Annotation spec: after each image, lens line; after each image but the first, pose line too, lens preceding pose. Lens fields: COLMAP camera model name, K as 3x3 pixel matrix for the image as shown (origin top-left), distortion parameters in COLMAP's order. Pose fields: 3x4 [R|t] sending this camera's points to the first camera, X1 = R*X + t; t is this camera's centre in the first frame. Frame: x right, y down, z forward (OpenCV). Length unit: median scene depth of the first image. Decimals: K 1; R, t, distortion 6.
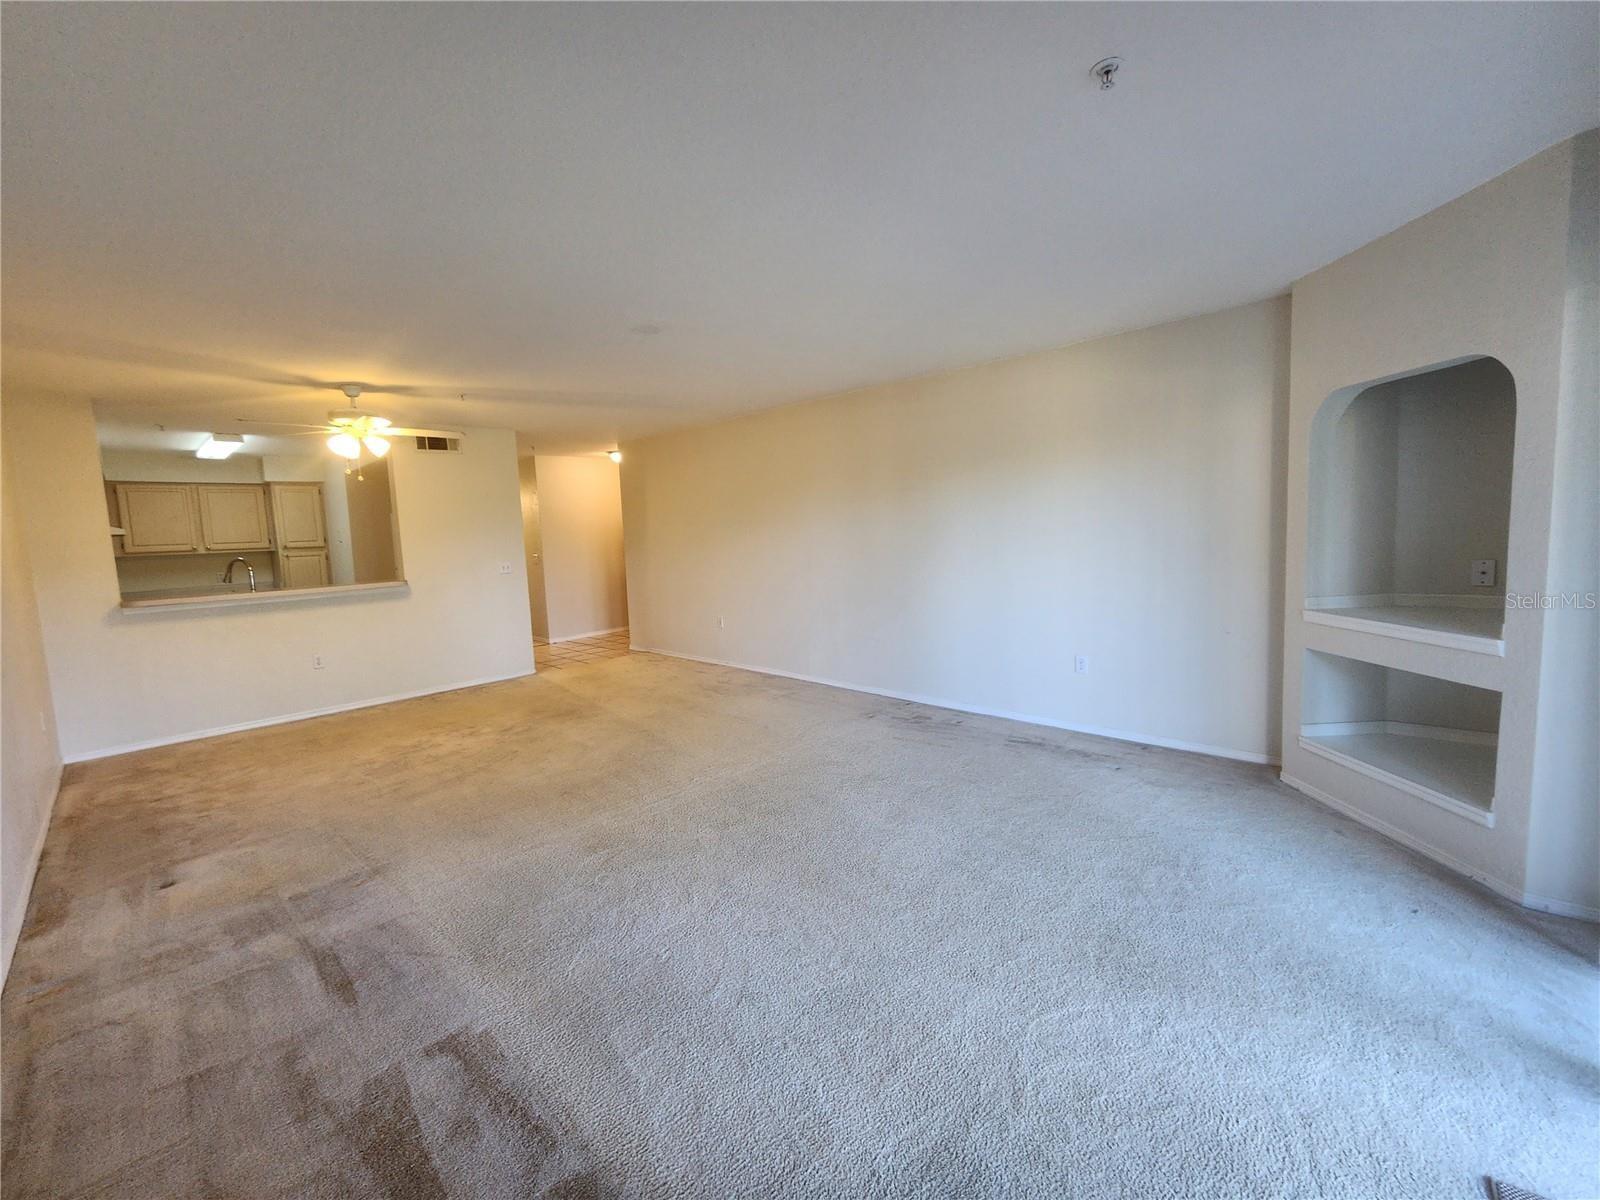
lens RADIAL K [[660.0, 0, 800.6], [0, 660.0, 592.2], [0, 0, 1]] dist [-0.001804, 0.000345]
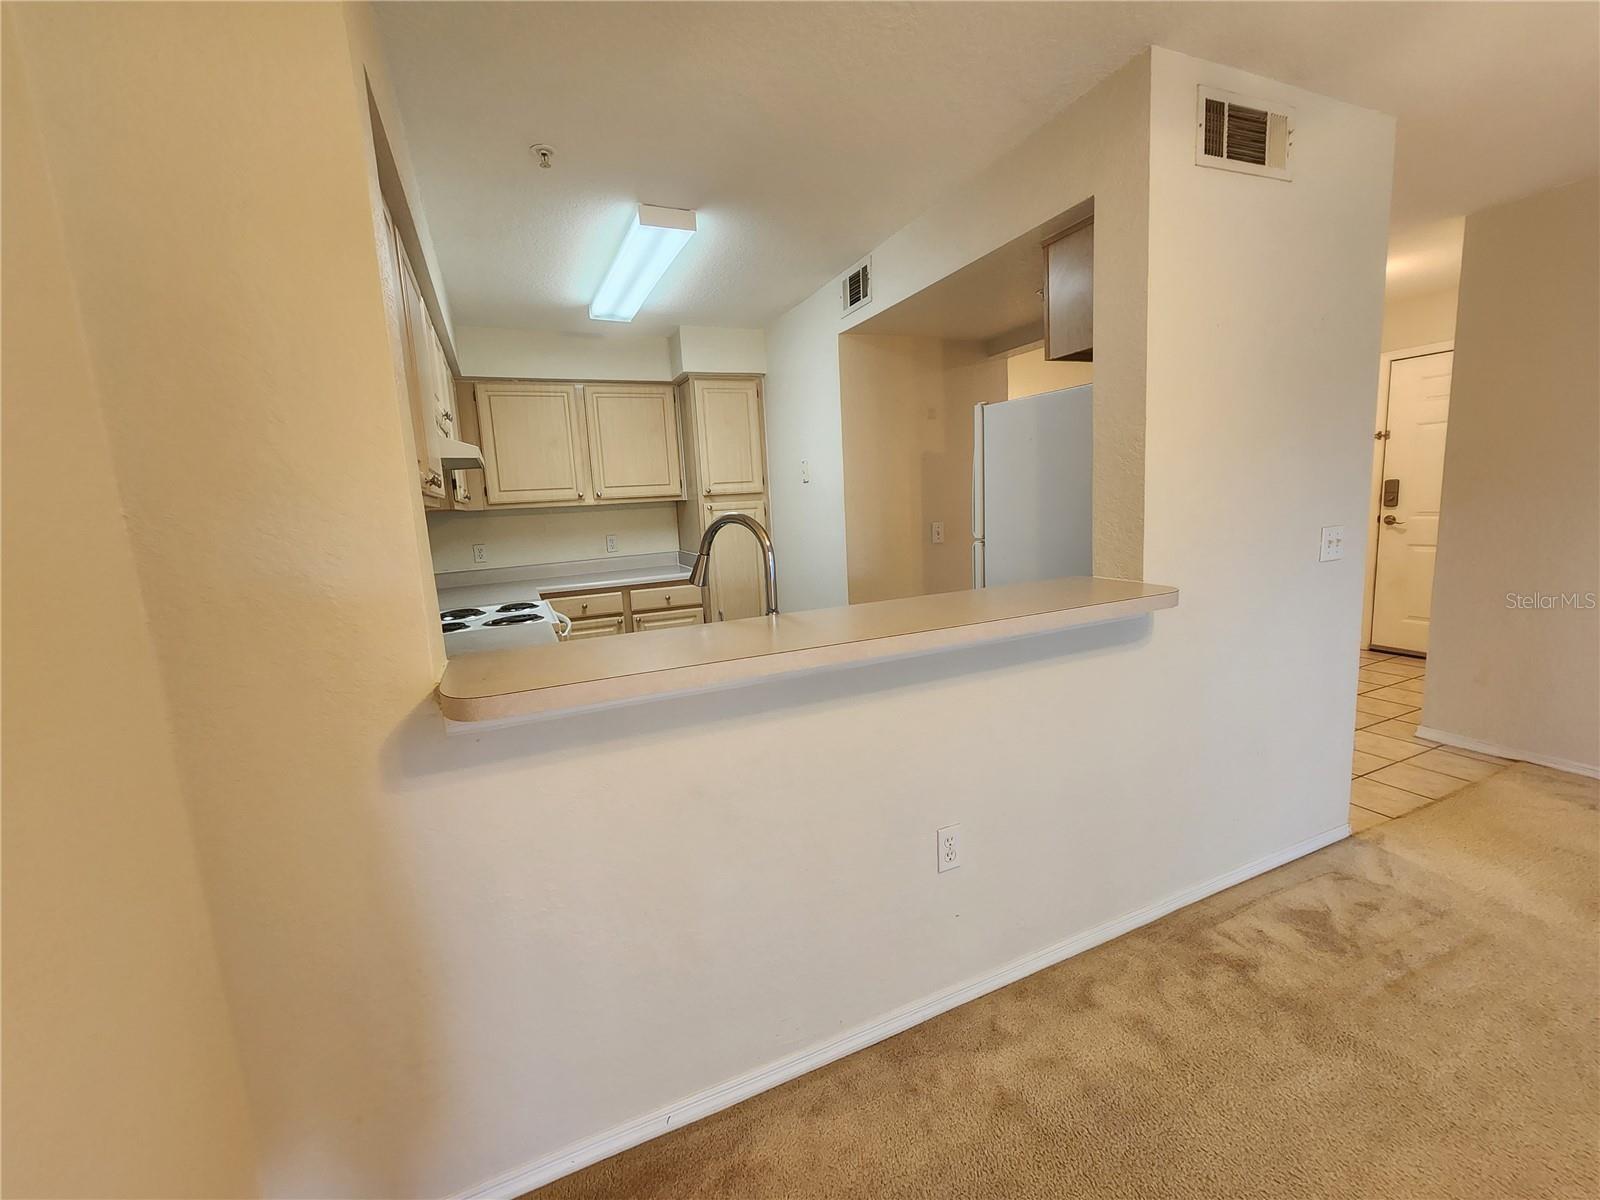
lens RADIAL K [[660.0, 0, 799.0], [0, 660.0, 602.1], [0, 0, 1]] dist [-0.001804, 0.000345]
pose [[0.929357, 0.052969, -0.365363, -0.504459], [-0.022490, 0.995939, 0.087182, -0.027075], [0.368497, -0.072806, 0.926774, 0.505225]]
